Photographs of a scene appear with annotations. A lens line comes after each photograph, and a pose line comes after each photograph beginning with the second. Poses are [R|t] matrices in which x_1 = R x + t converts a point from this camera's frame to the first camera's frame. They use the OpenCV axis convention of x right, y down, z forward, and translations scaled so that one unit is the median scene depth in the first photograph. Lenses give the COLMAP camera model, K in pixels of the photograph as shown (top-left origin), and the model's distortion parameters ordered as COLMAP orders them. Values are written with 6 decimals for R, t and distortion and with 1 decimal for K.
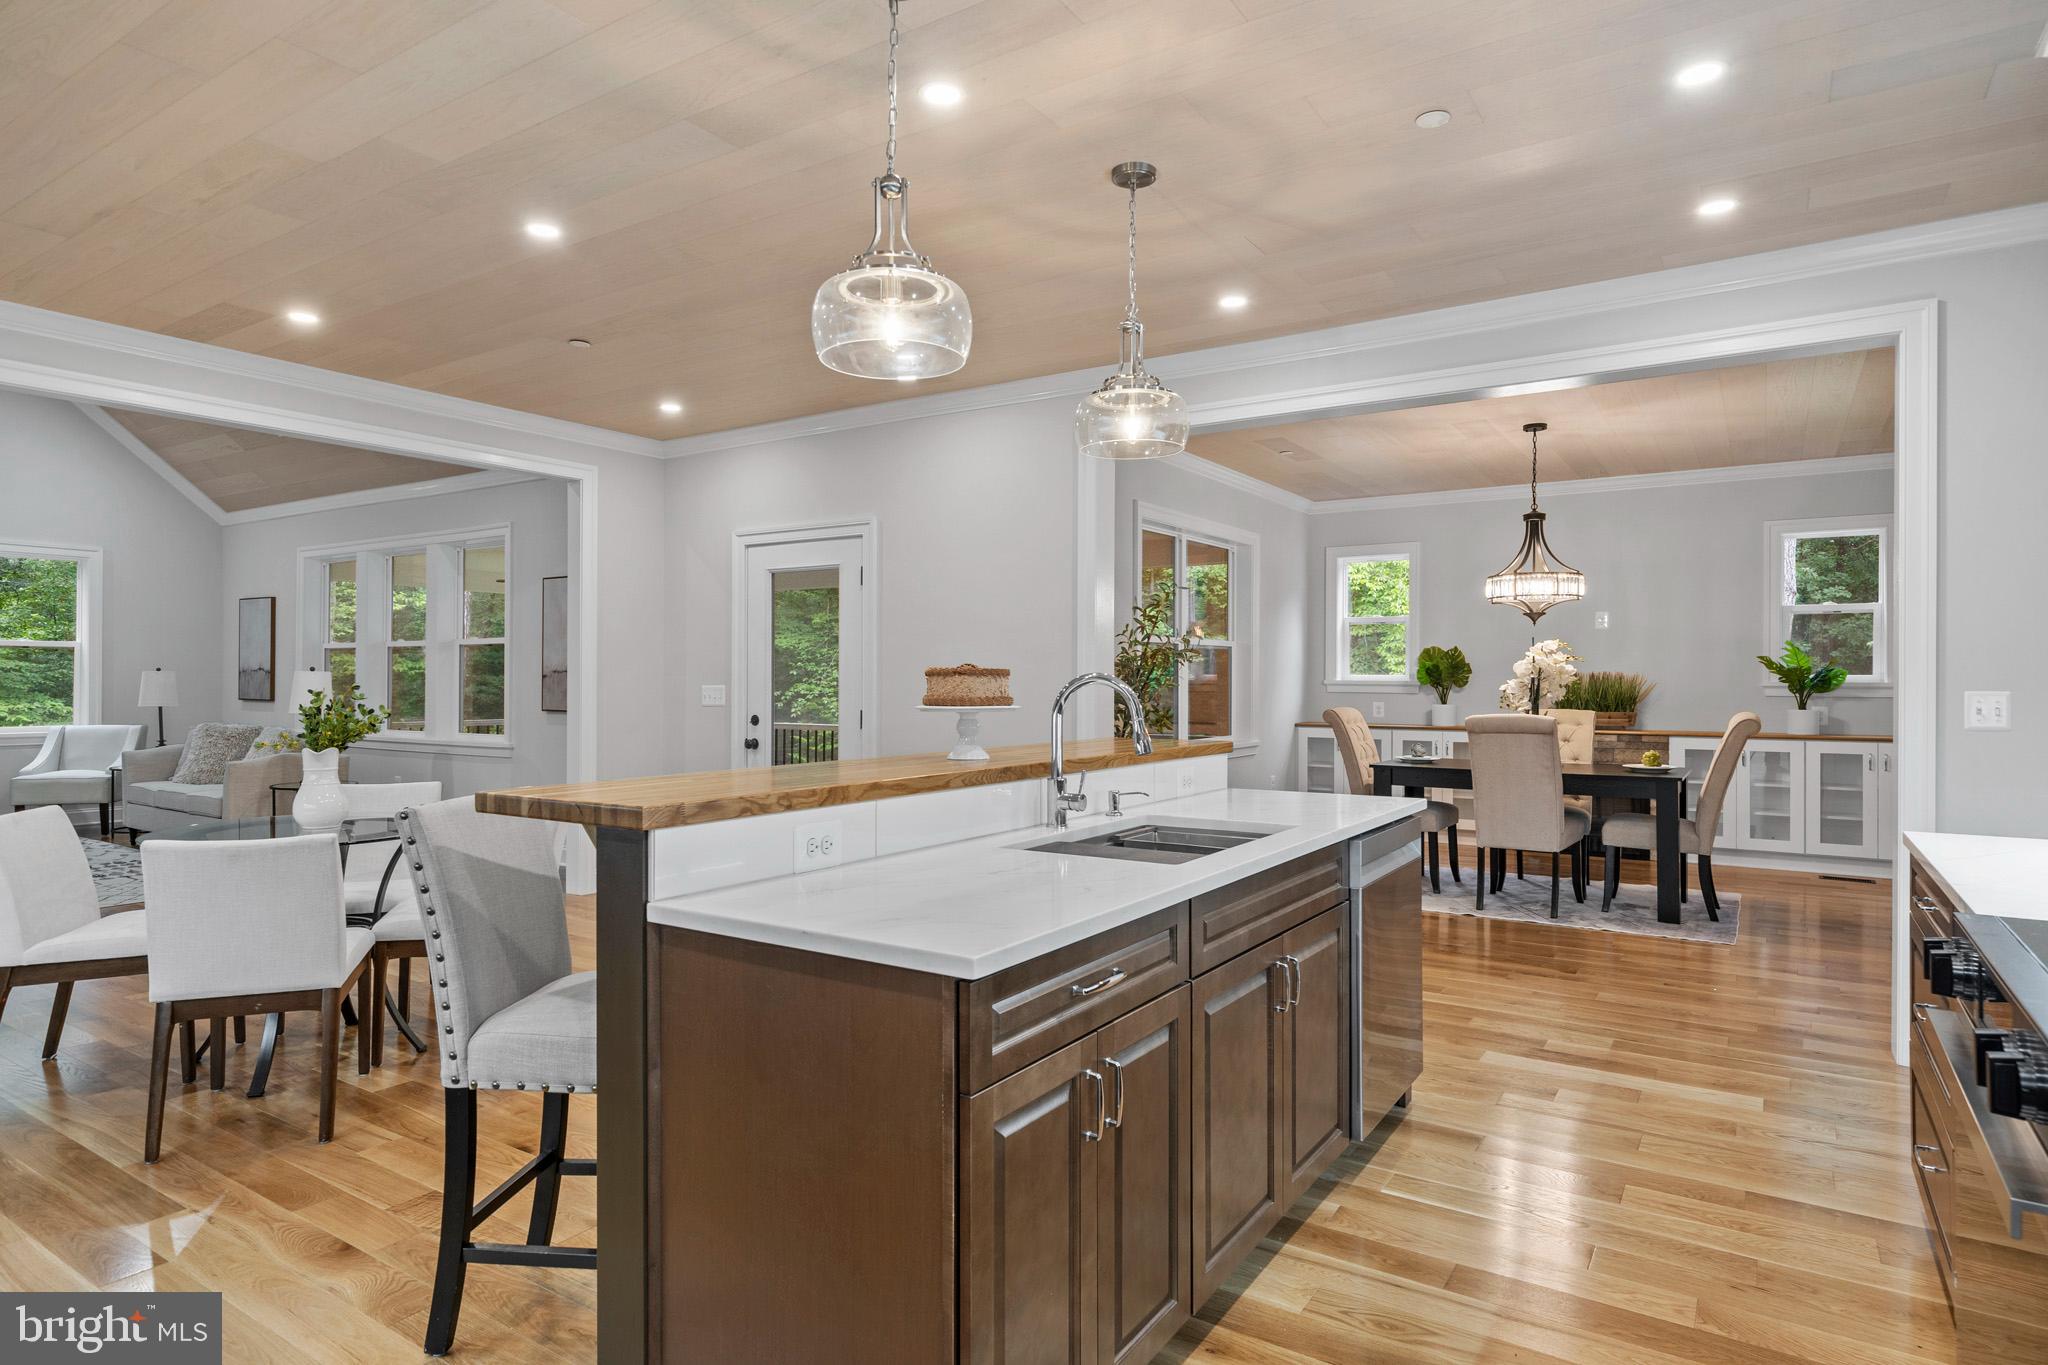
lens RADIAL K [[1158.5, 0, 1008.5], [0, 1158.5, 677.1], [0, 0, 1]] dist [-0.002231, -0.000747]
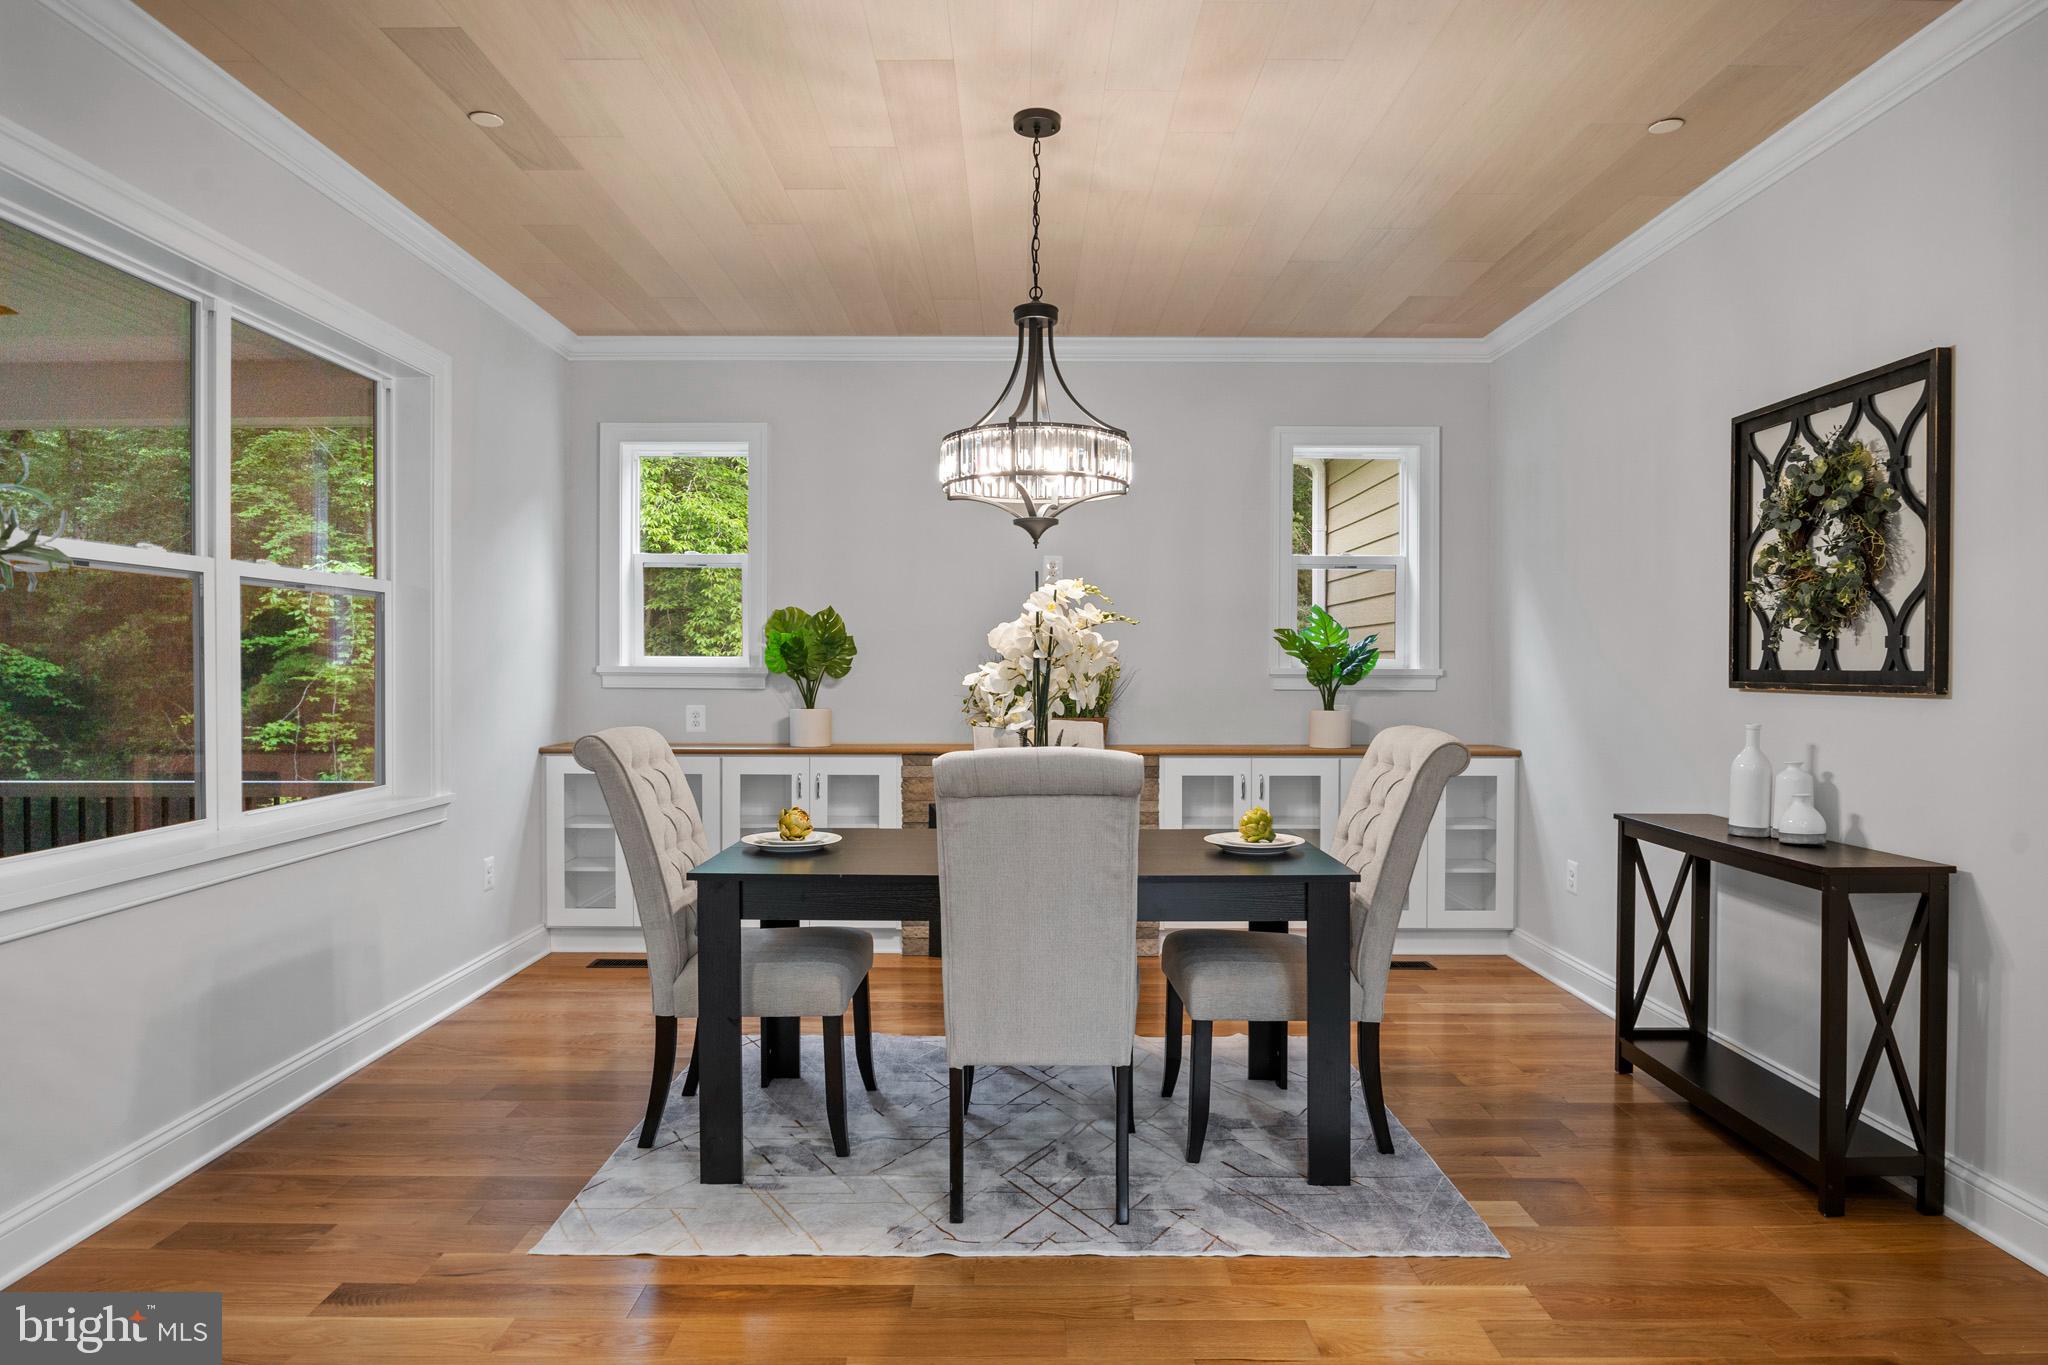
lens RADIAL K [[1158.5, 0, 1012.4], [0, 1158.5, 681.9], [0, 0, 1]] dist [-0.002231, -0.000747]
pose [[0.831498, -0.006431, 0.555491, 0.159274], [-0.001484, 0.999904, 0.013797, 0.002870], [-0.555526, -0.012296, 0.831408, 0.526129]]
